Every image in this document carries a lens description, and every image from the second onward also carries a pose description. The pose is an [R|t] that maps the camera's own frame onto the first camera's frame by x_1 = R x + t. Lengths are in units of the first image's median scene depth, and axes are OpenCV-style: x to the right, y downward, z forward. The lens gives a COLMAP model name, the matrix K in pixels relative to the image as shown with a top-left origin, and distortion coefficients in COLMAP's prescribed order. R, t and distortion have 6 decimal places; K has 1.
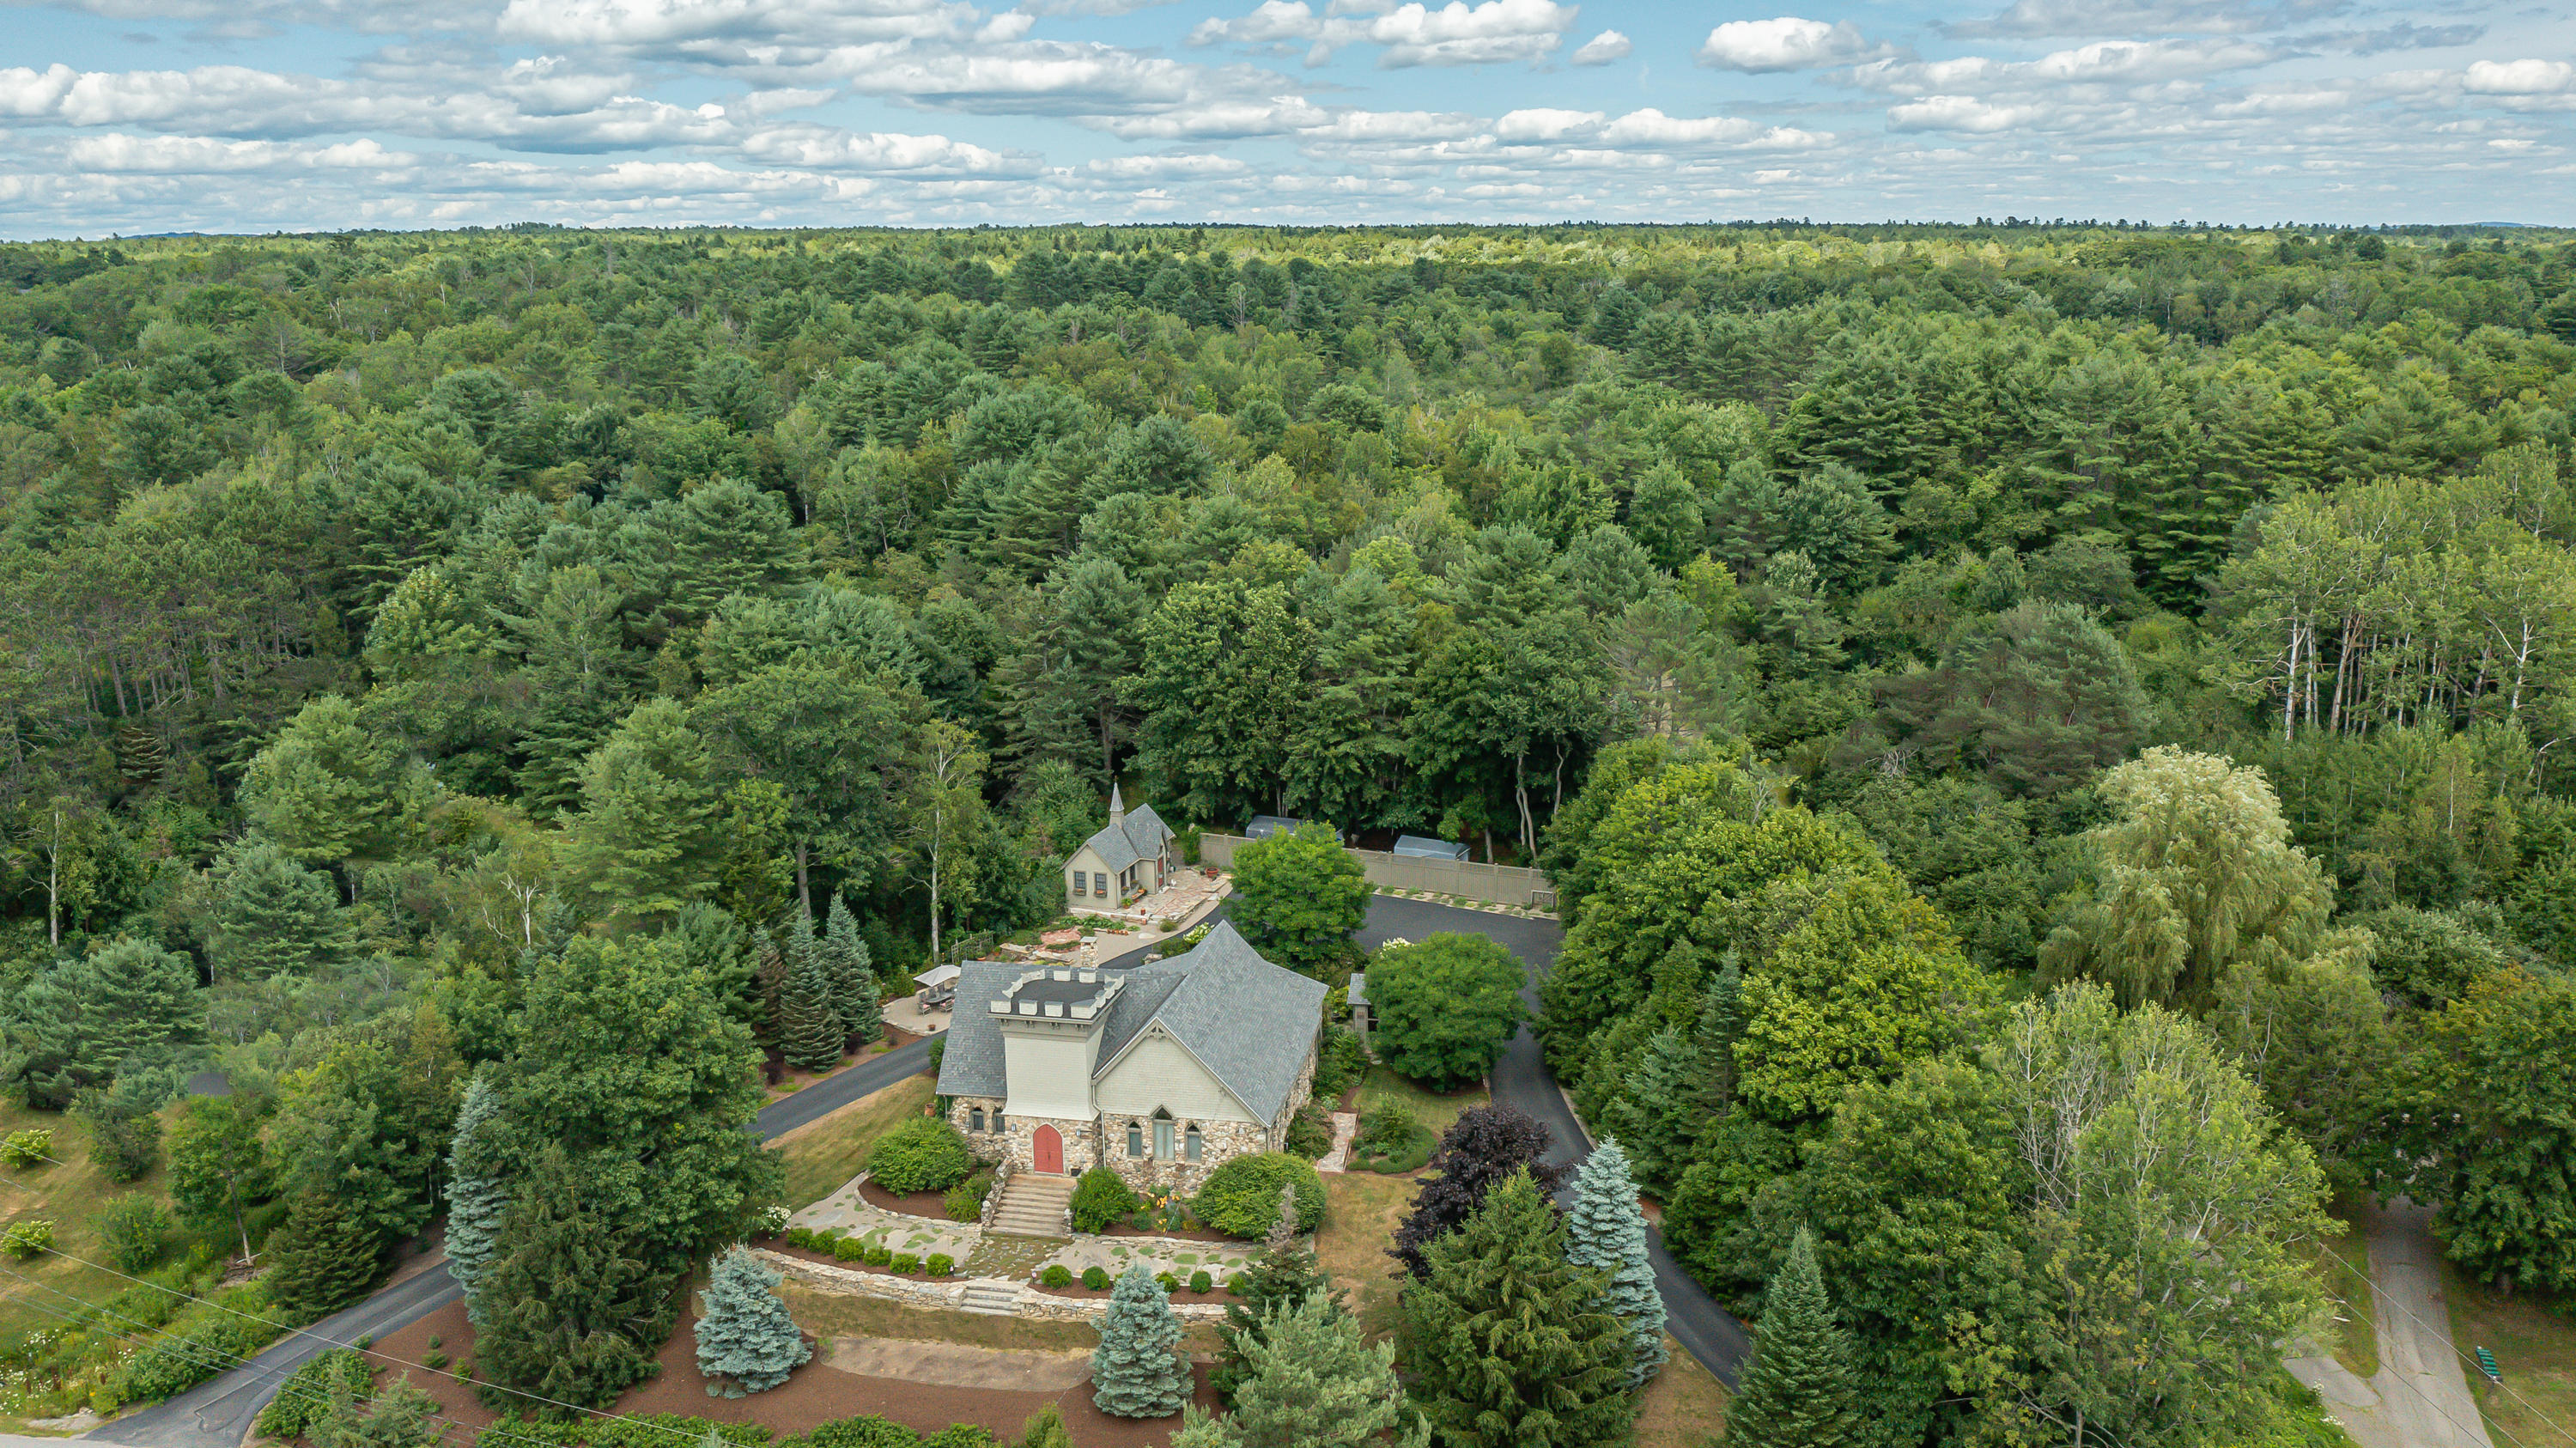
lens RADIAL K [[2027.3, 0, 1295.7], [0, 2027.3, 759.0], [0, 0, 1]] dist [0.007907, -0.003776]
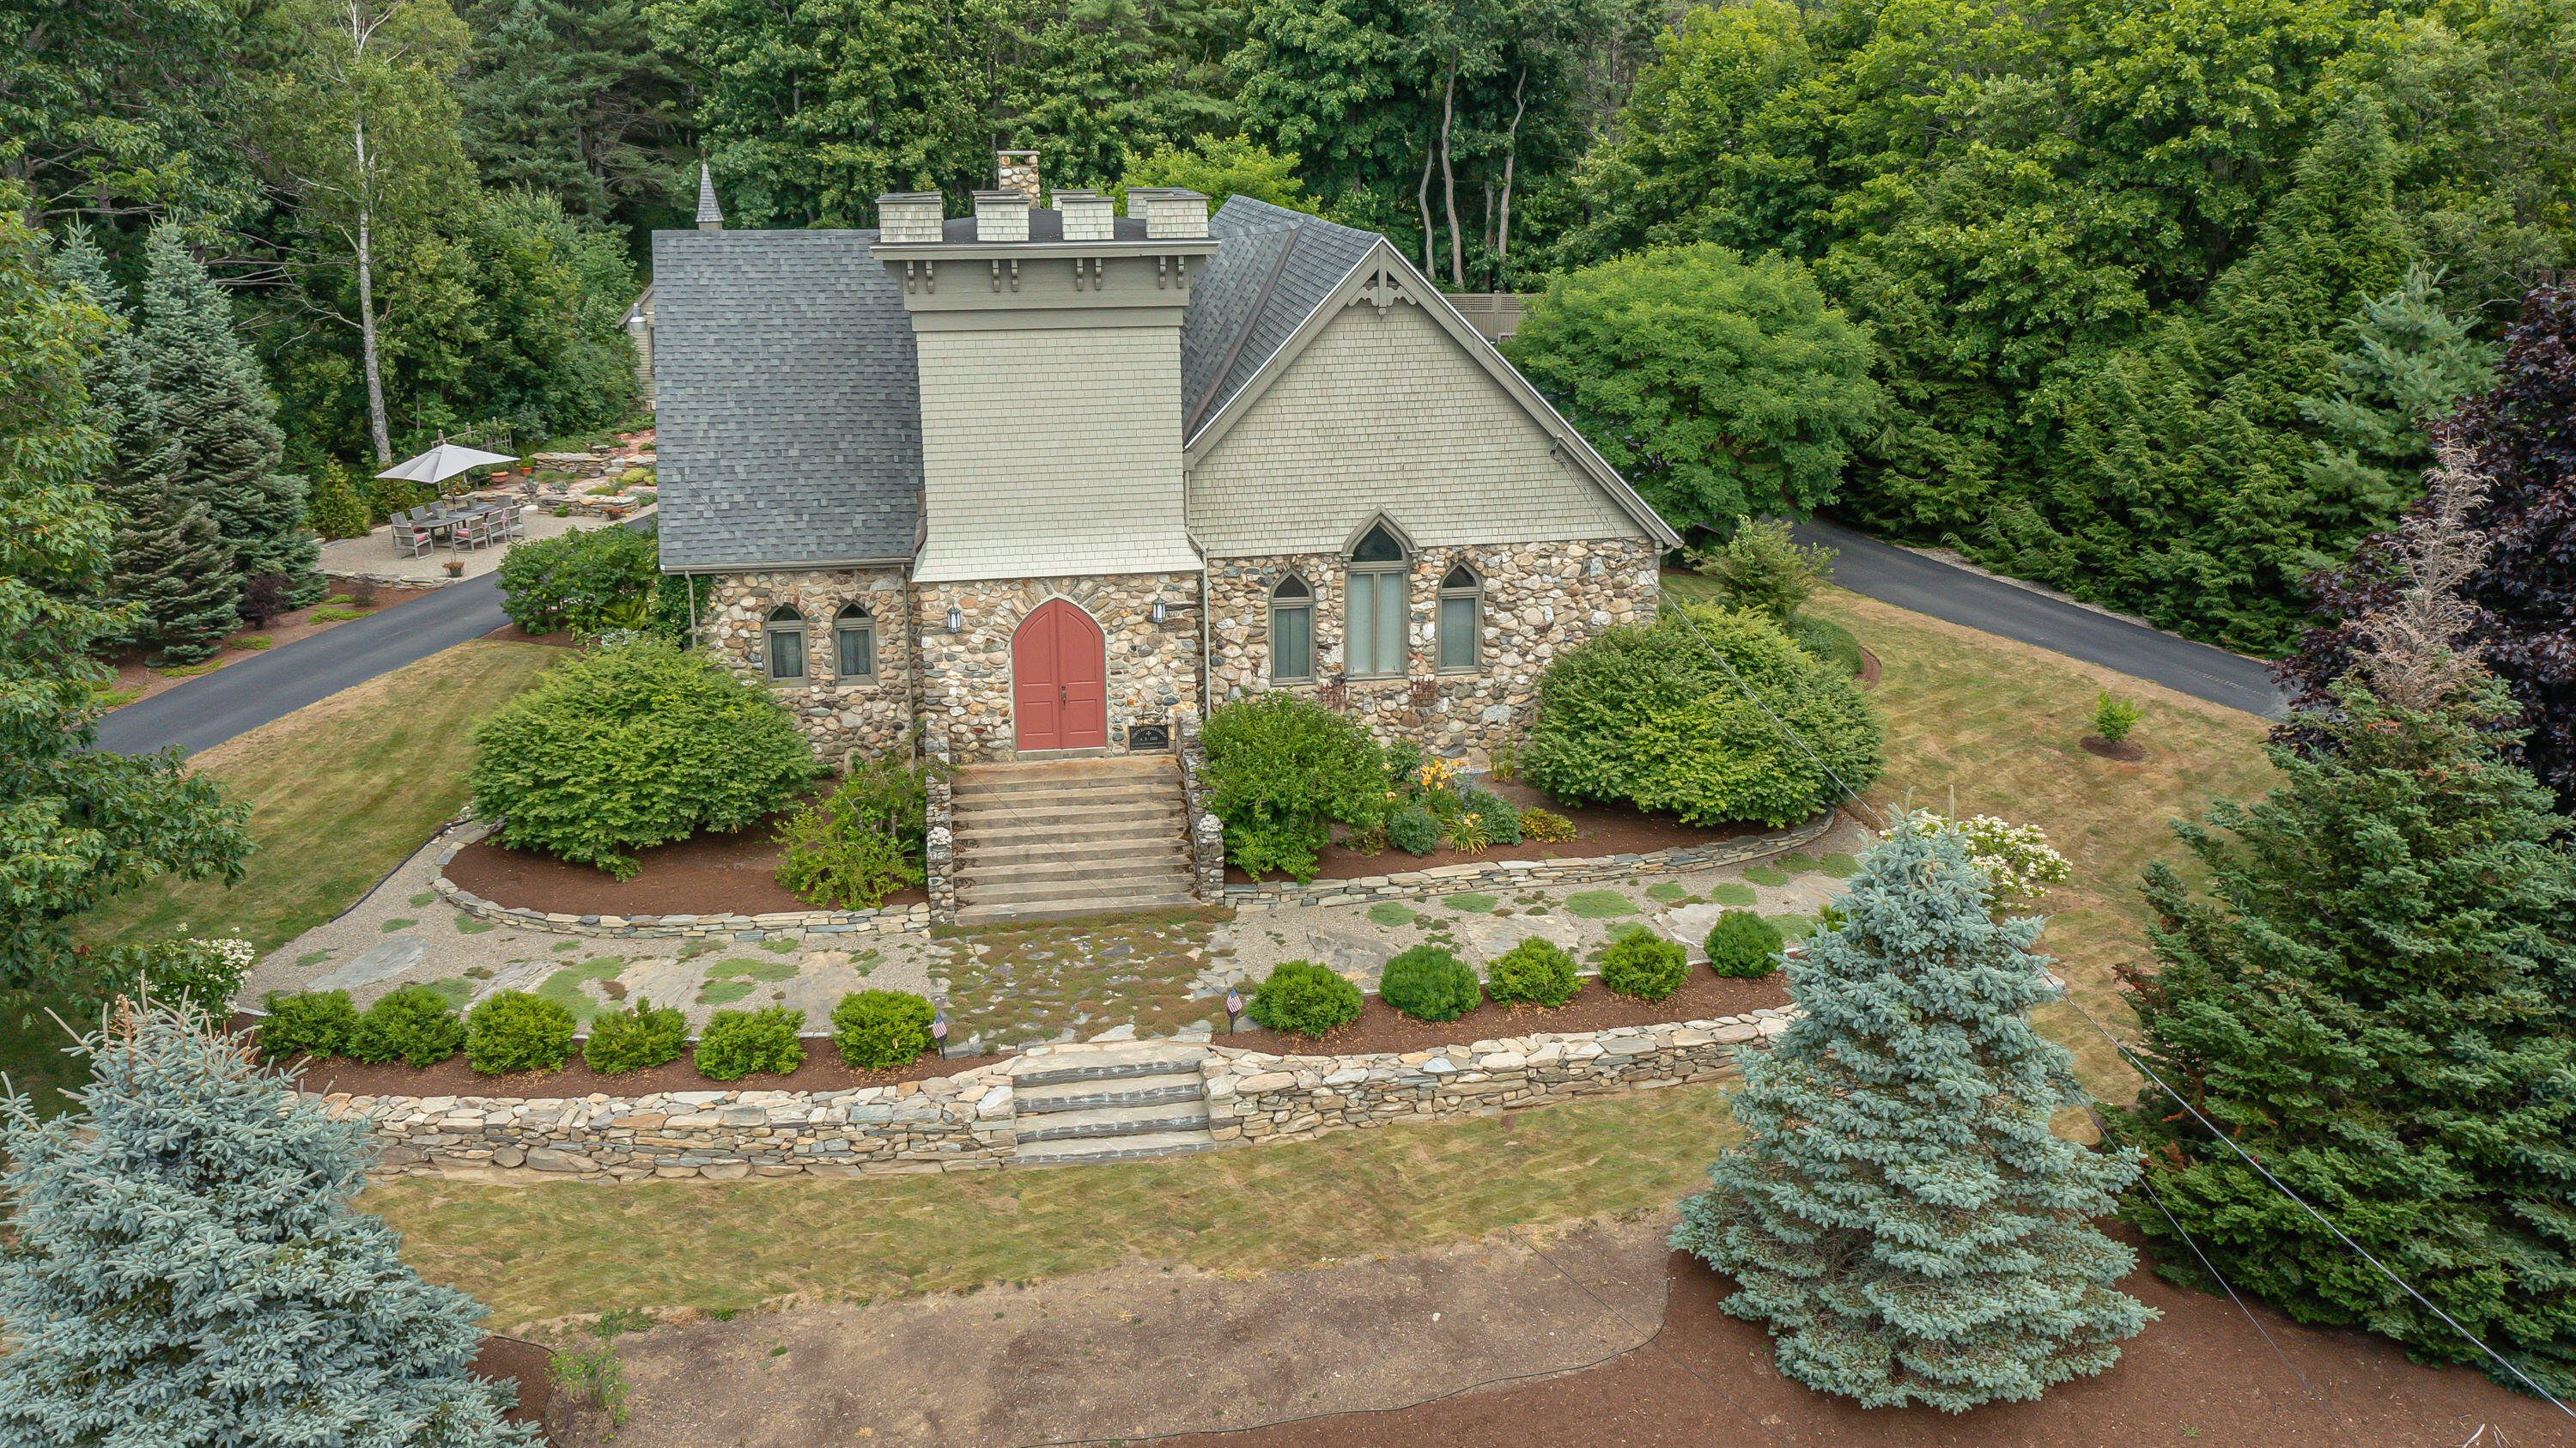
lens RADIAL K [[2032.7, 0, 1288.0], [0, 2032.7, 724.0], [0, 0, 1]] dist [-0.001881, -0.002225]
pose [[0.928720, -0.094983, 0.358411, -0.152234], [0.076551, 0.994925, 0.065308, 0.131985], [-0.362795, -0.033216, 0.931277, 0.488784]]
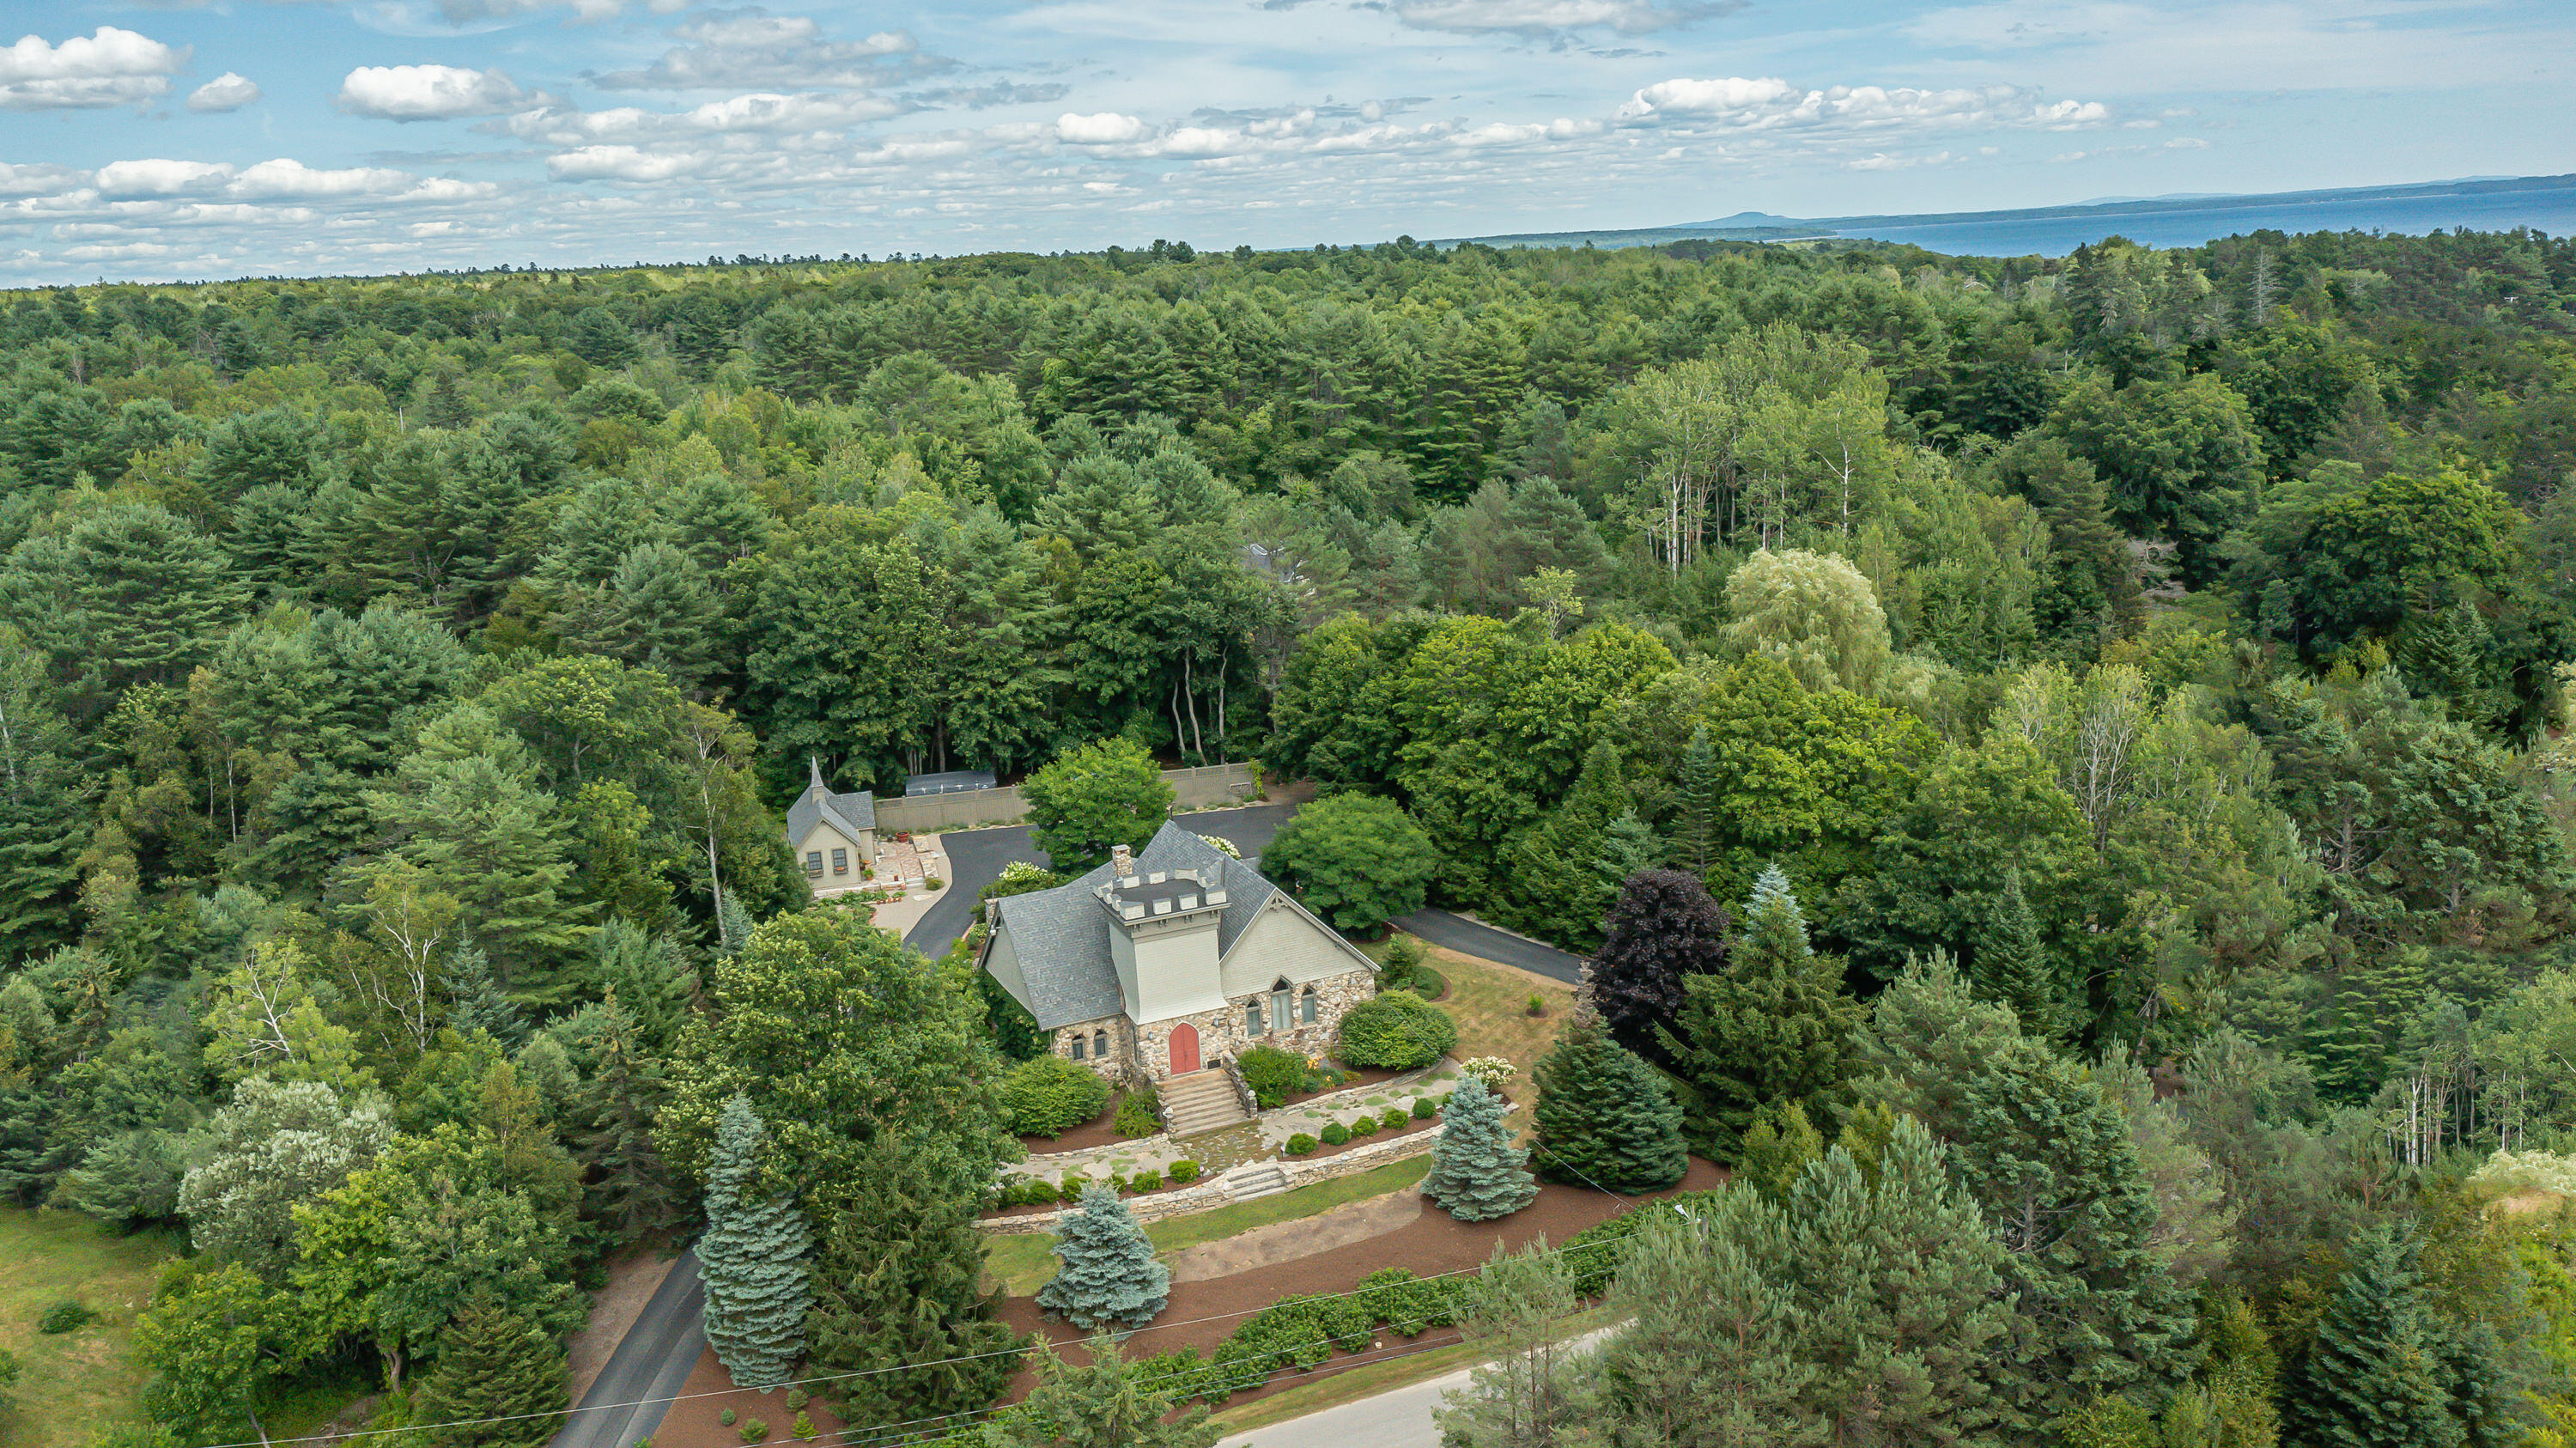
lens RADIAL K [[2034.7, 0, 1288.0], [0, 2034.7, 724.0], [0, 0, 1]] dist [-0.003219, 0.010514]
pose [[0.817852, -0.158632, 0.553131, -0.439186], [0.180159, 0.983513, 0.015680, 0.022634], [-0.546498, 0.086827, 0.832947, 0.098815]]
